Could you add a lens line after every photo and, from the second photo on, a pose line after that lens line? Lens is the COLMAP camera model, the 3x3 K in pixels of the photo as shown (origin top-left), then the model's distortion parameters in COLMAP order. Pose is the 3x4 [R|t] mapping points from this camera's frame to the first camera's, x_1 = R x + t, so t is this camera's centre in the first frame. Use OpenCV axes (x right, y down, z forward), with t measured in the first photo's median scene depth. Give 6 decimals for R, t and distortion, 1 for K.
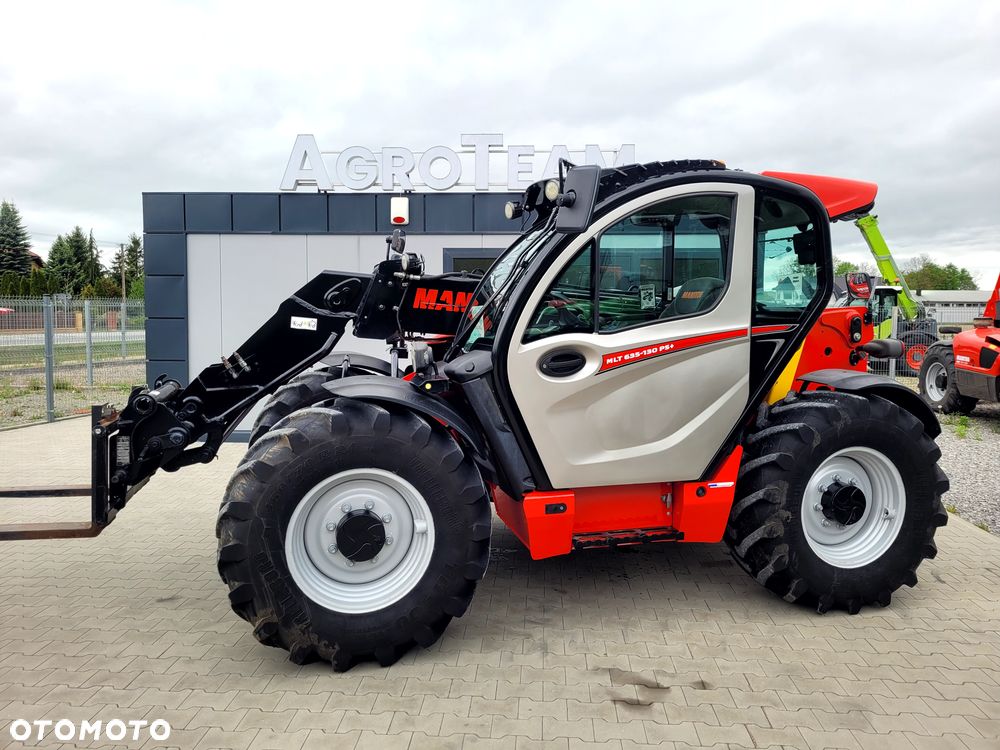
lens RADIAL K [[746.7, 0, 519.6], [0, 746.7, 362.9], [0, 0, 1]] dist [0.047817, -0.039094]
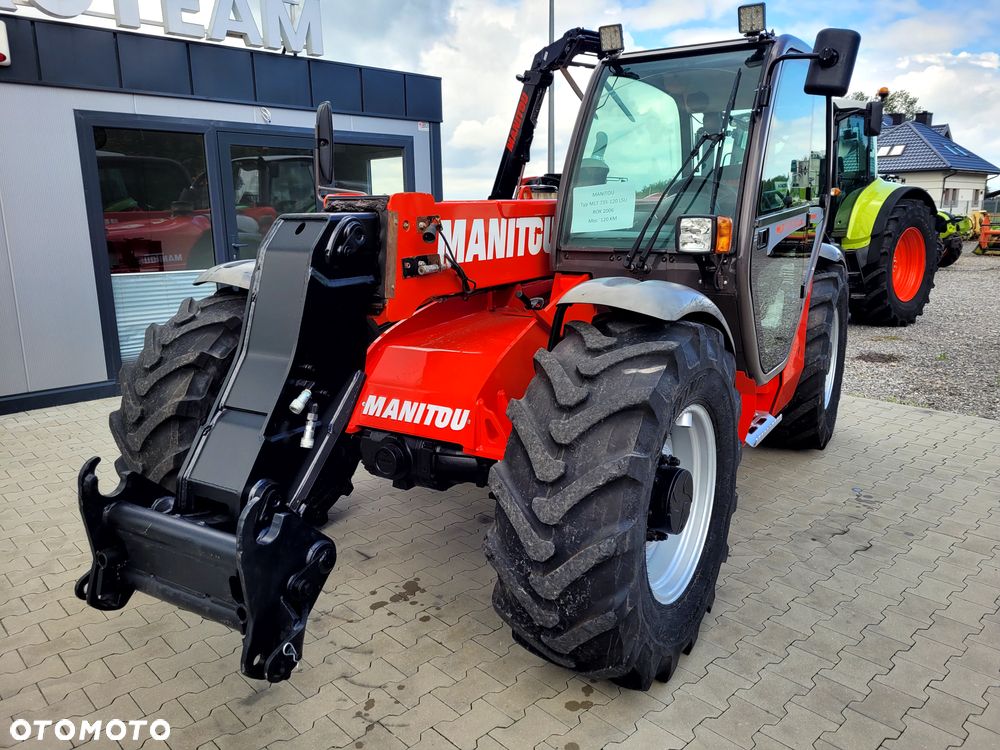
lens RADIAL K [[746.7, 0, 507.5], [0, 746.7, 374.7], [0, 0, 1]] dist [0.047817, -0.039094]
pose [[0.688393, -0.168237, 0.705557, -0.688400], [0.066490, 0.983270, 0.169584, -0.019010], [-0.722284, -0.069828, 0.688063, 0.463795]]
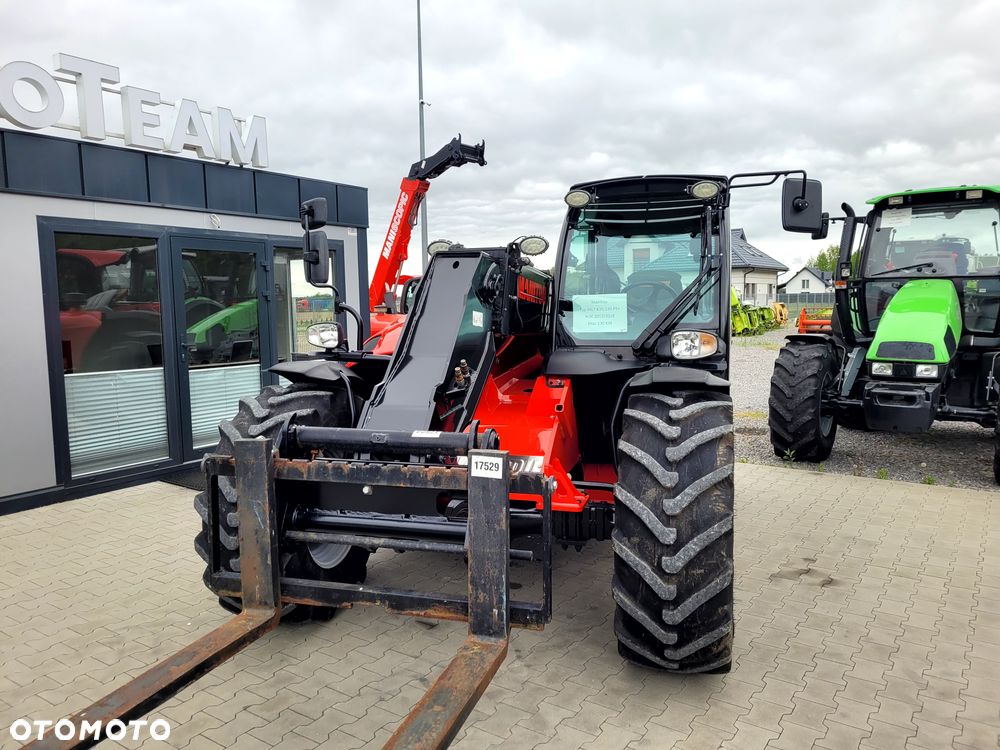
lens RADIAL K [[746.7, 0, 508.6], [0, 746.7, 374.7], [0, 0, 1]] dist [0.047817, -0.039094]
pose [[0.507848, -0.100681, 0.855543, -0.941206], [0.079890, 0.994371, 0.069597, -0.049466], [-0.857734, 0.033004, 0.513033, 0.571663]]
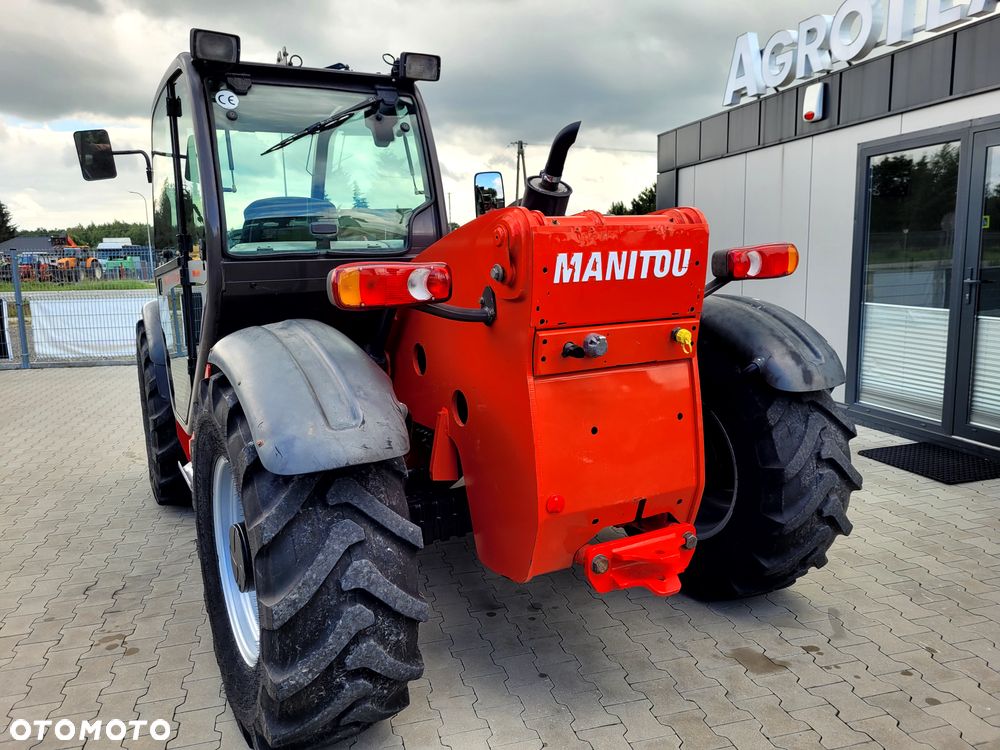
lens RADIAL K [[746.7, 0, 498.1], [0, 746.7, 371.6], [0, 0, 1]] dist [0.047817, -0.039094]
pose [[0.303451, 0.130586, -0.943856, 0.967596], [-0.036164, 0.991429, 0.125541, -0.035465], [0.952161, -0.003961, 0.305572, 0.895358]]
